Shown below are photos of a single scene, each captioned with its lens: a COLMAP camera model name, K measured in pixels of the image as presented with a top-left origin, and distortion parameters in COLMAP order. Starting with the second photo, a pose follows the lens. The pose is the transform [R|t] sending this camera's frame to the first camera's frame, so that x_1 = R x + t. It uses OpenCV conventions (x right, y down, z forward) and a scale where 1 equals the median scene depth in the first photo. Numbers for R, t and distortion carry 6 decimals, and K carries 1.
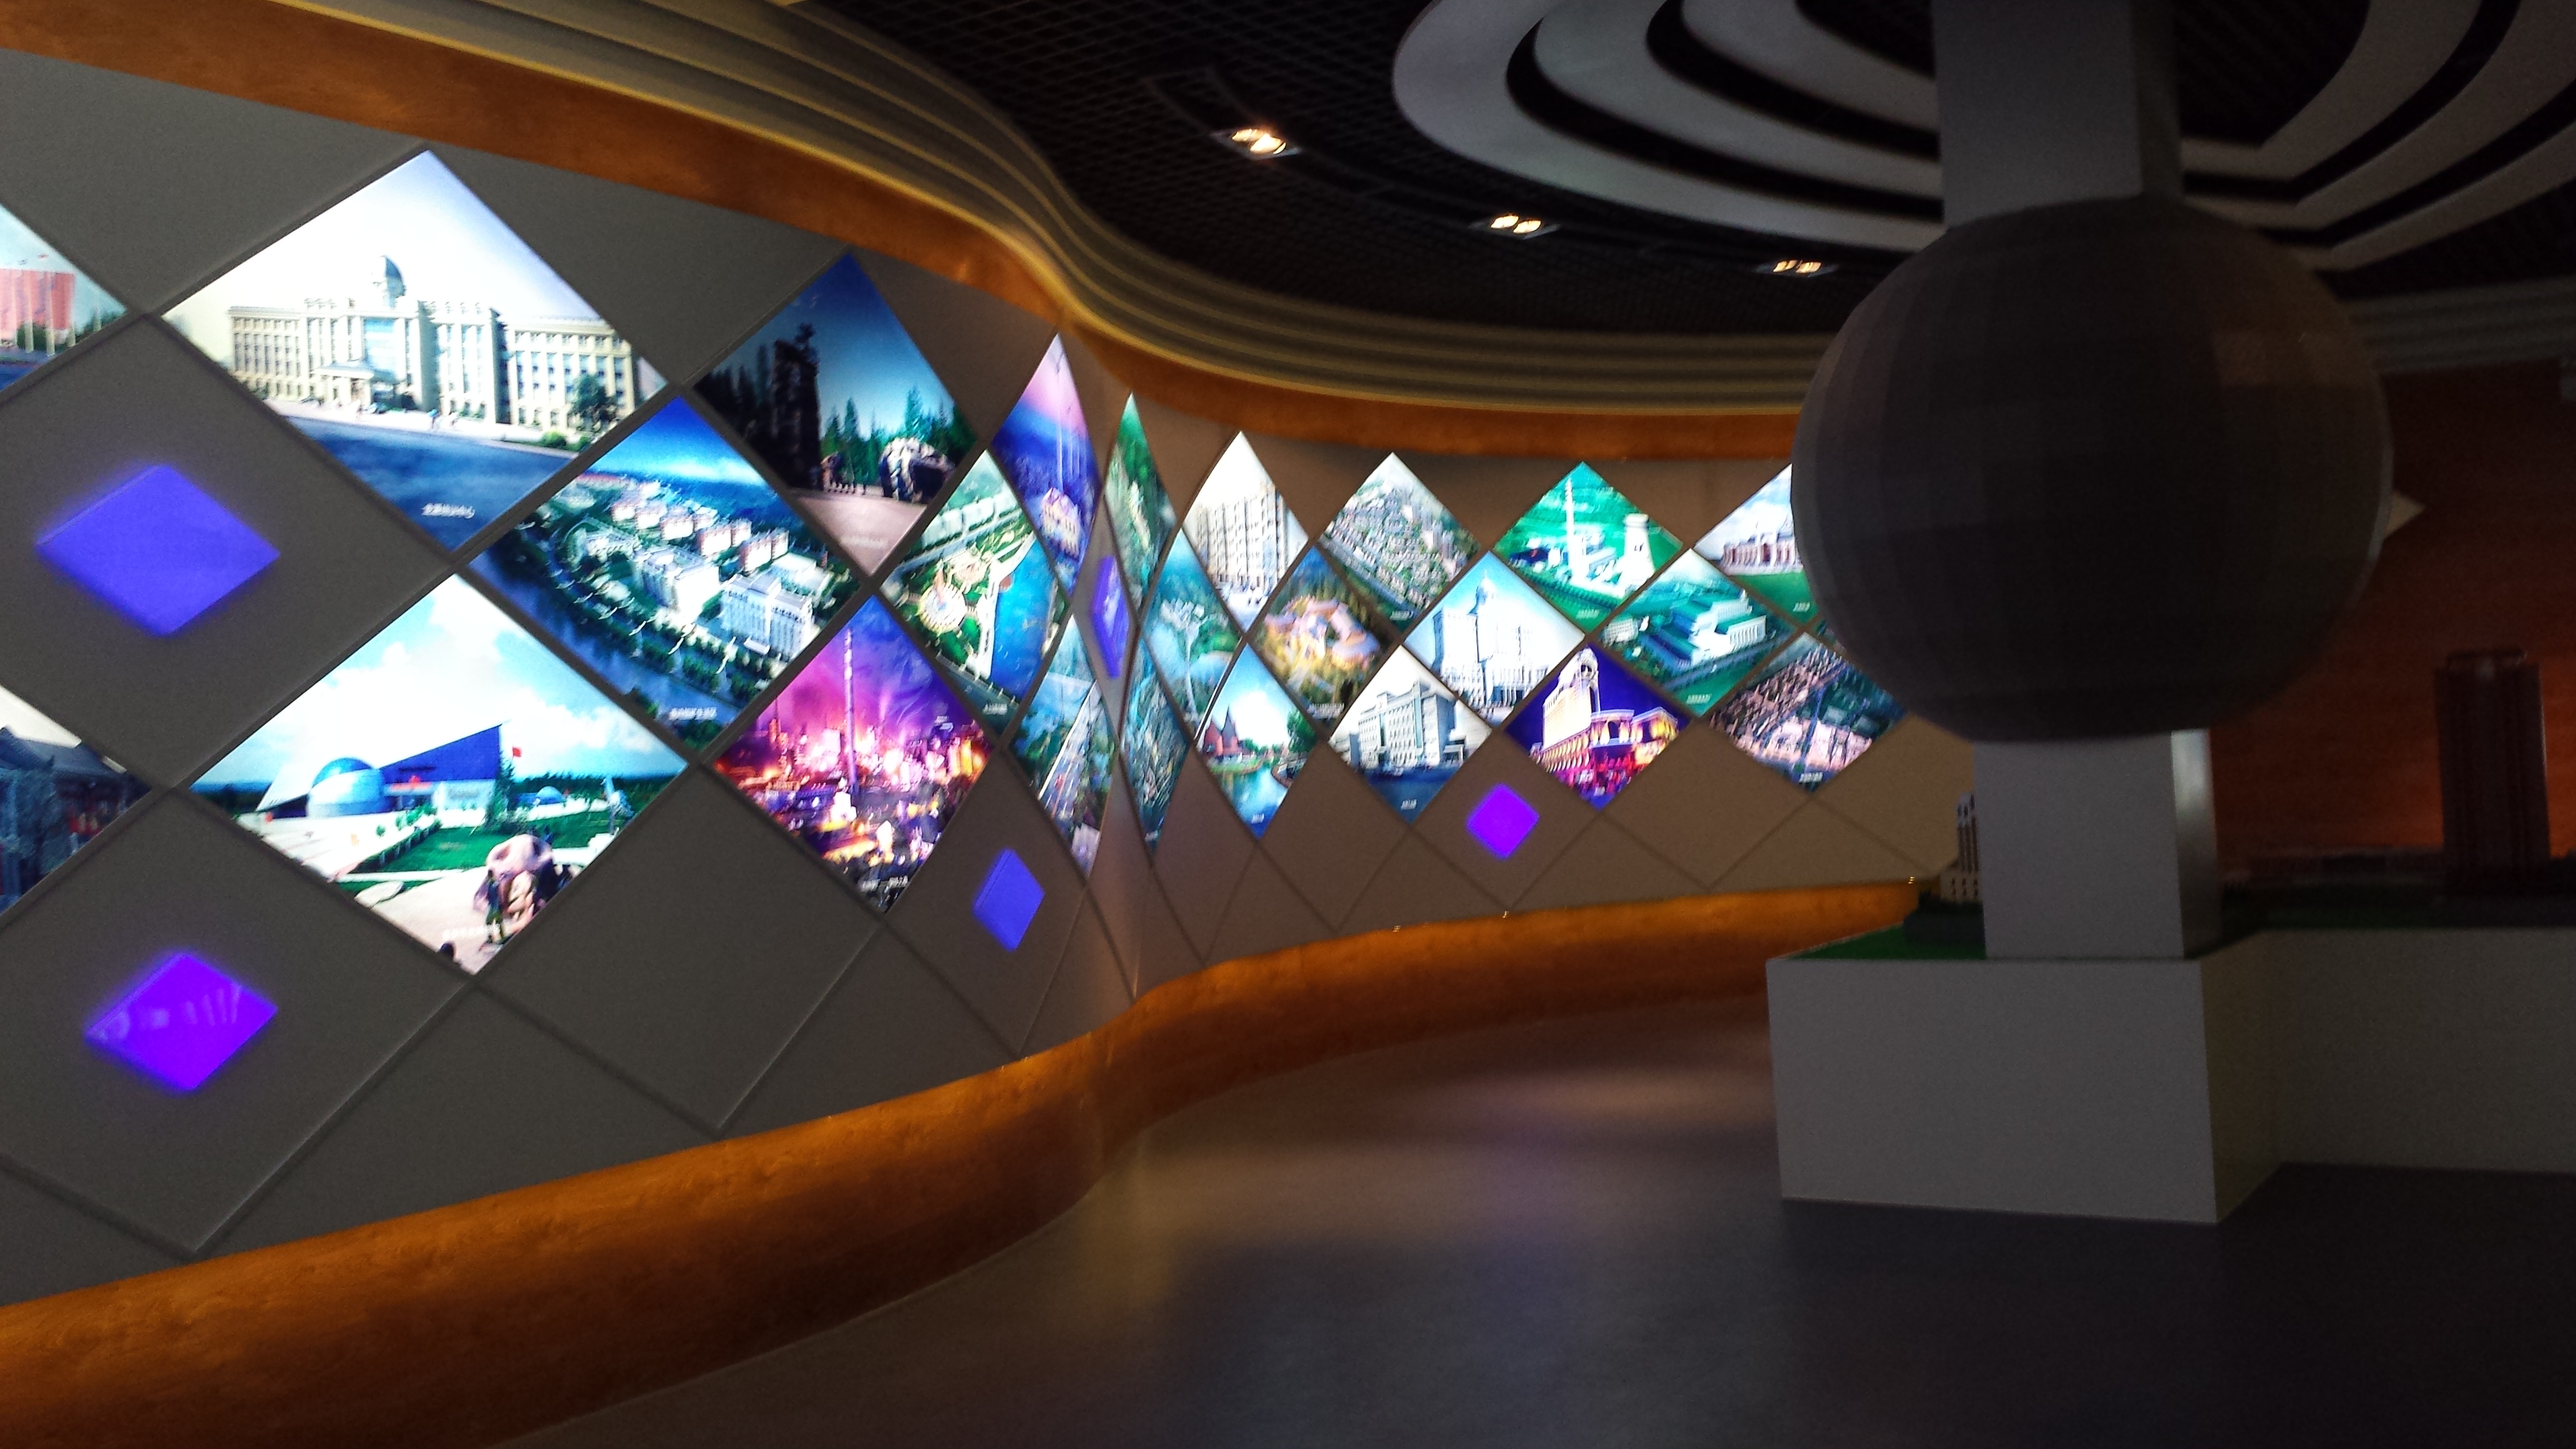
lens RADIAL K [[2380.3, 0, 1256.0], [0, 2380.3, 683.0], [0, 0, 1]] dist [-0.029206, 0.000000]
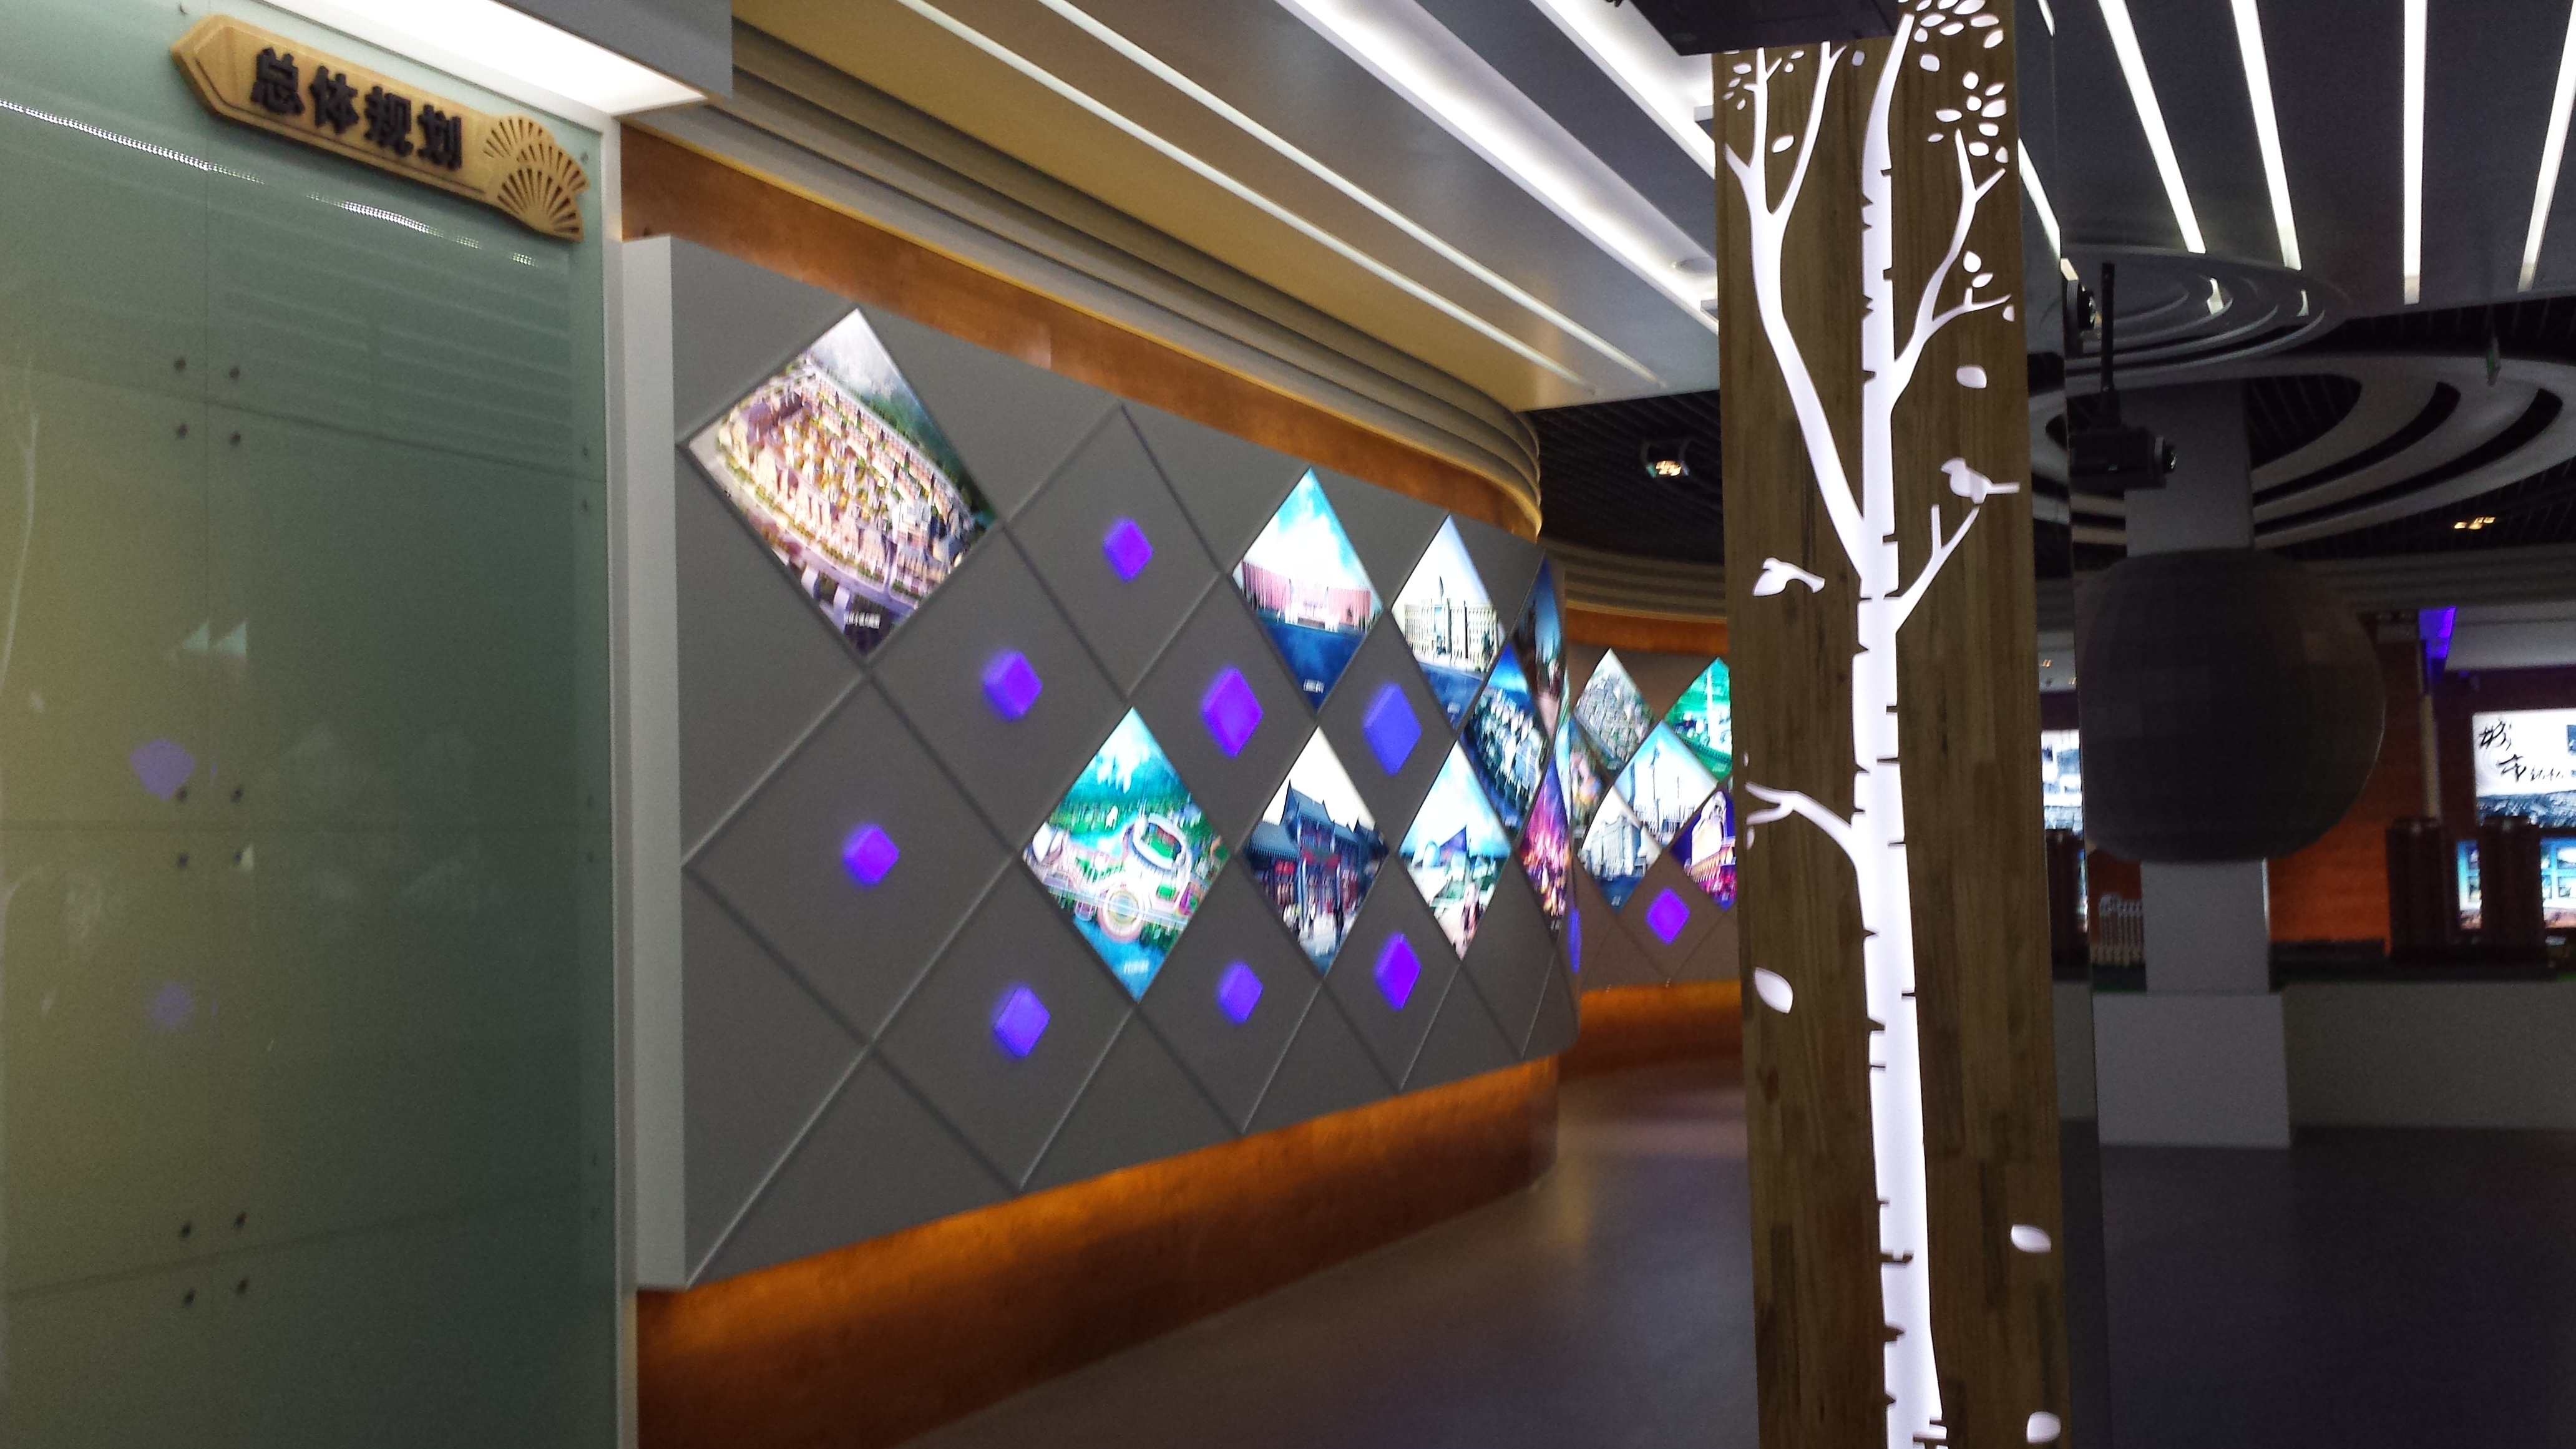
lens RADIAL K [[2458.0, 0, 1179.3], [0, 2458.0, 702.6], [0, 0, 1]] dist [0.121391, 0.008817]
pose [[0.992753, 0.038465, 0.113851, -0.371711], [-0.033632, 0.998462, -0.044069, 0.007438], [-0.115371, 0.039921, 0.992520, -0.429008]]
